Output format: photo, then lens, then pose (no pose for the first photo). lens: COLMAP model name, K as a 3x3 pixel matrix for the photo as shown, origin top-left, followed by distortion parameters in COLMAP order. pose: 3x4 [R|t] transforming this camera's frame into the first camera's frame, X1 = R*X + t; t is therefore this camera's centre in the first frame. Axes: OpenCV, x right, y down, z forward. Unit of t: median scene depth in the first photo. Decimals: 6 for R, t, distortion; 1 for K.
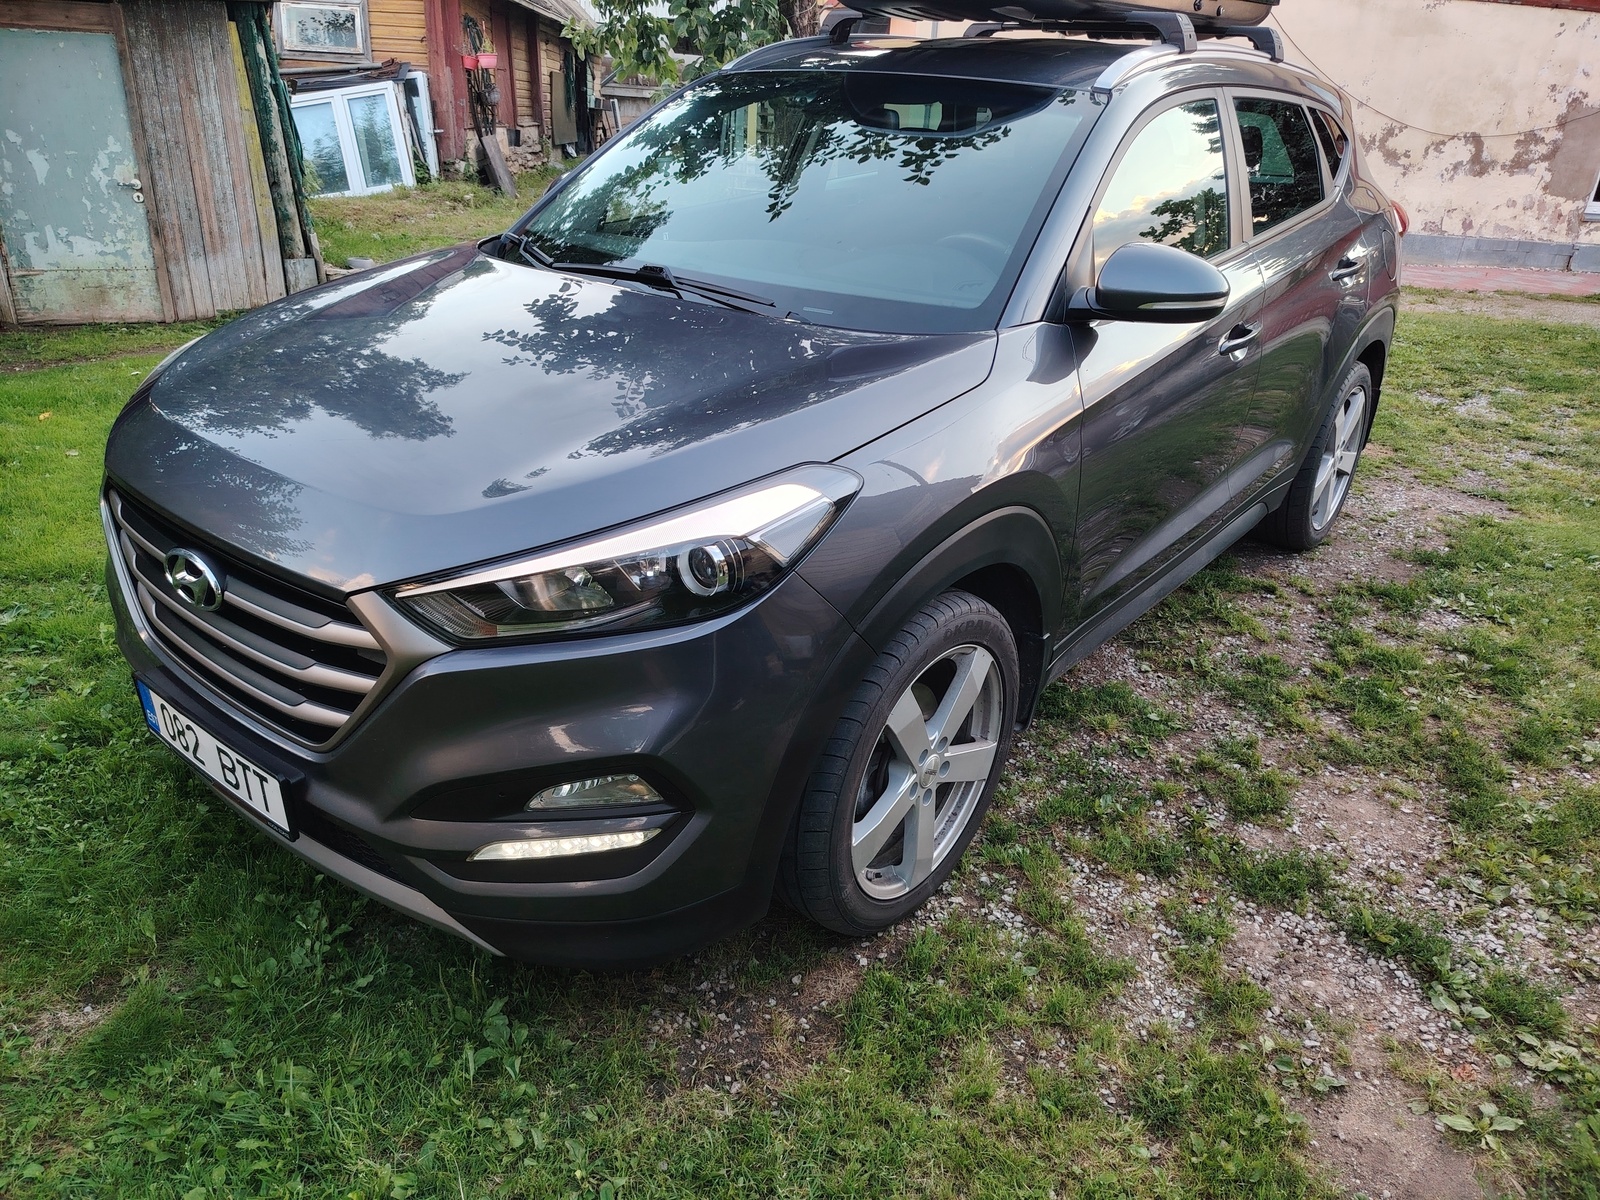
lens RADIAL K [[1144.3, 0, 800.8], [0, 1144.3, 597.5], [0, 0, 1]] dist [0.011276, -0.015468]
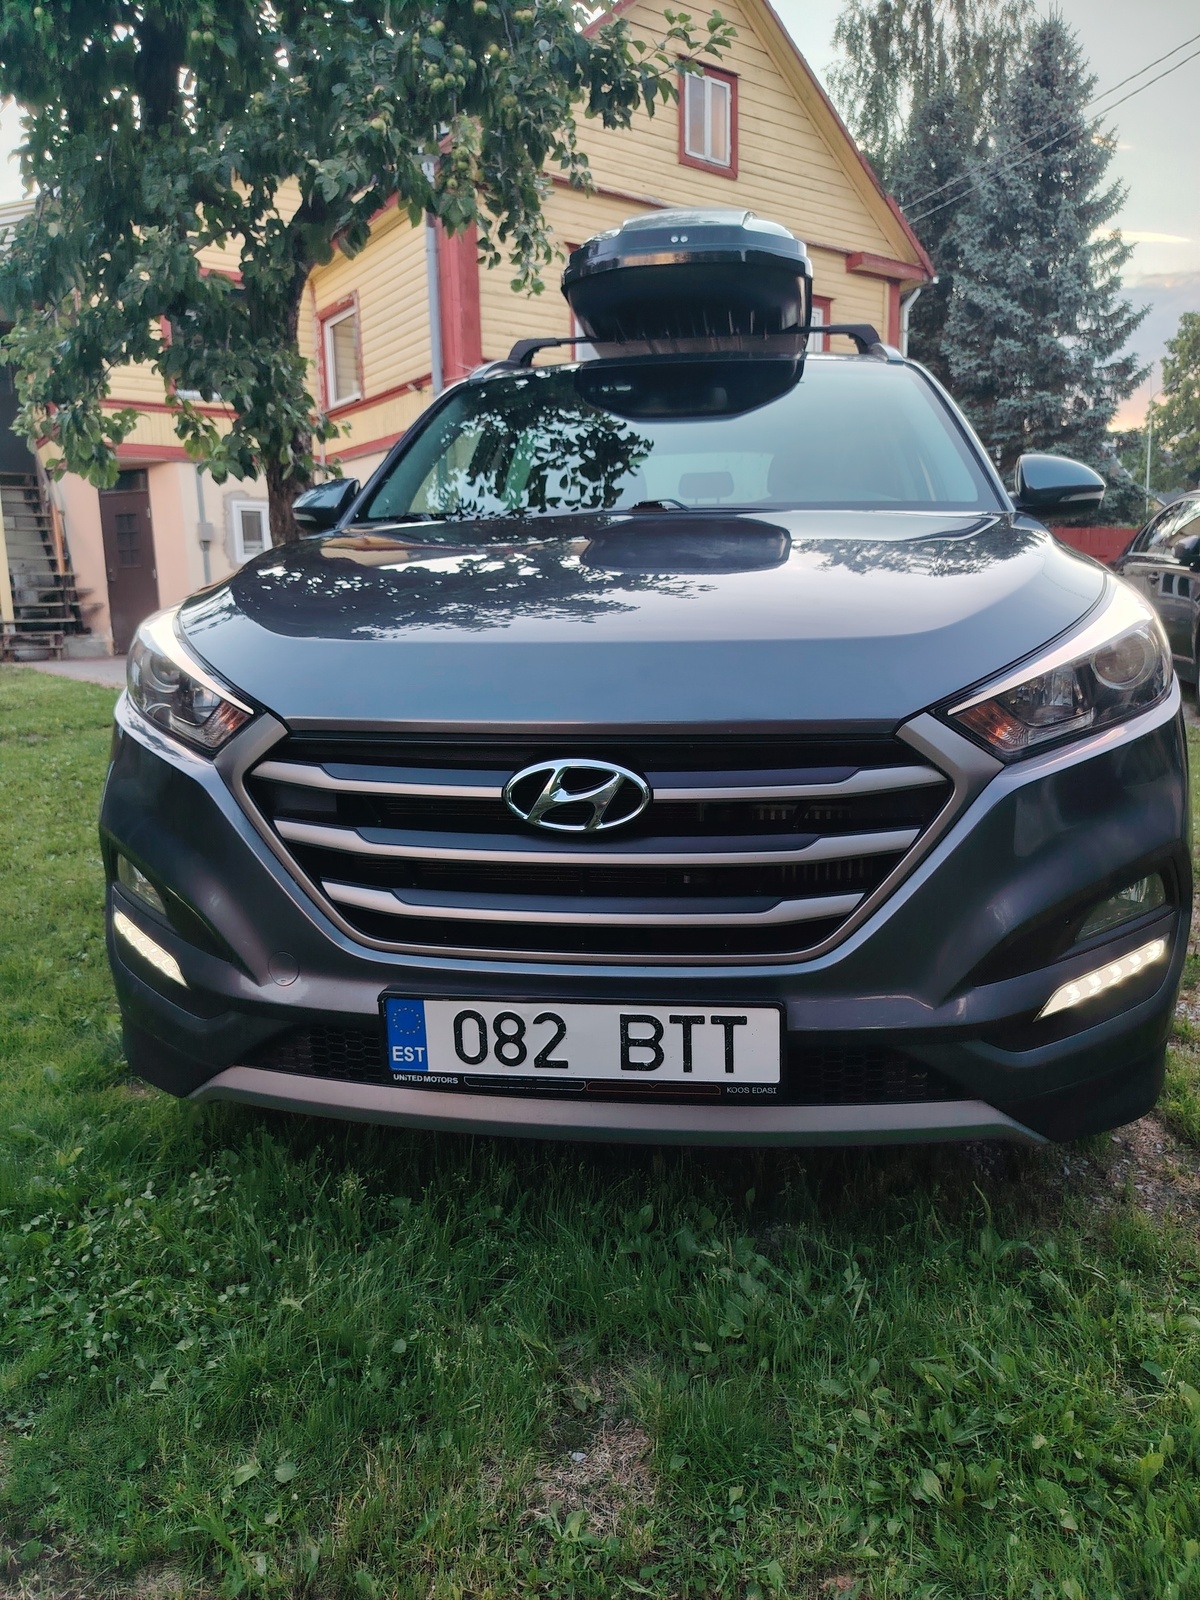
lens RADIAL K [[1144.3, 0, 606.5], [0, 1144.3, 789.7], [0, 0, 1]] dist [0.011276, -0.015468]
pose [[0.855550, -0.158135, 0.492979, -0.757196], [0.264945, 0.951807, -0.154489, 0.089365], [-0.444790, 0.262785, 0.856216, 0.289816]]
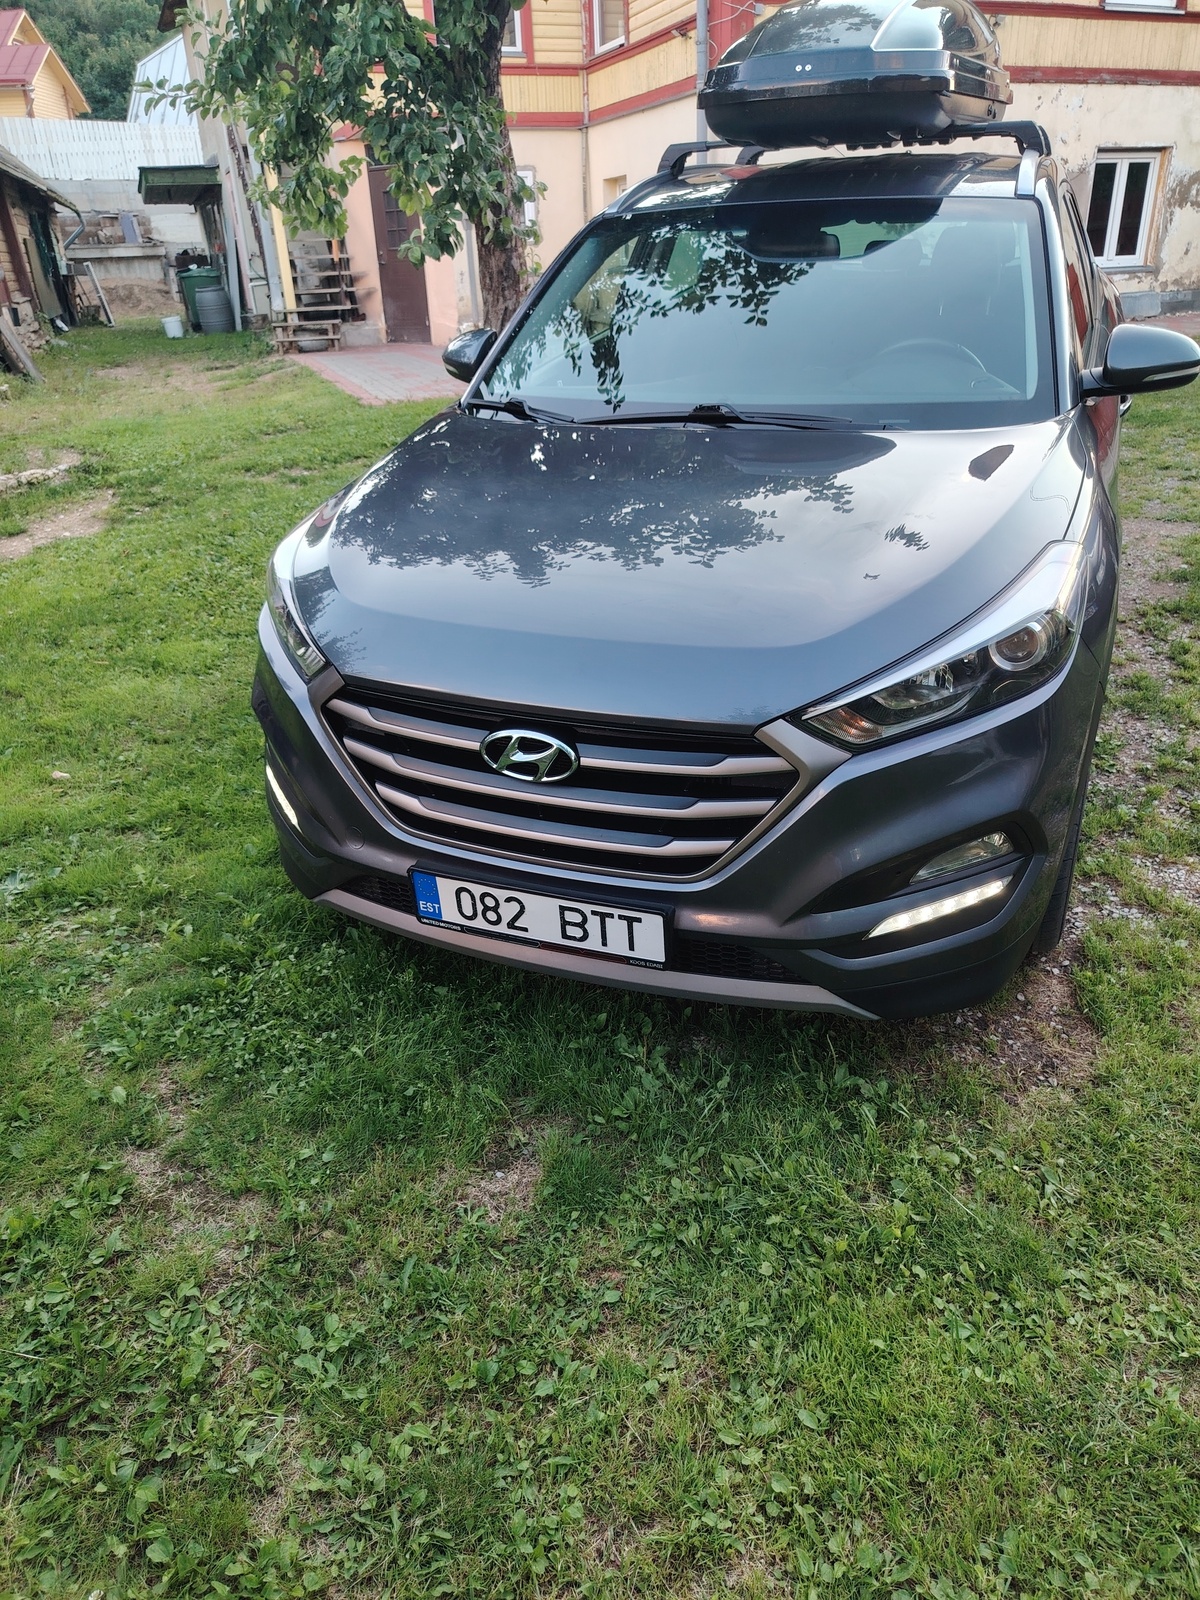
lens RADIAL K [[1144.3, 0, 604.7], [0, 1144.3, 796.0], [0, 0, 1]] dist [0.011276, -0.015468]
pose [[0.954187, -0.209839, 0.213295, -0.593357], [0.197943, 0.977269, 0.075925, -0.037741], [-0.224379, -0.030227, 0.974033, -0.036429]]
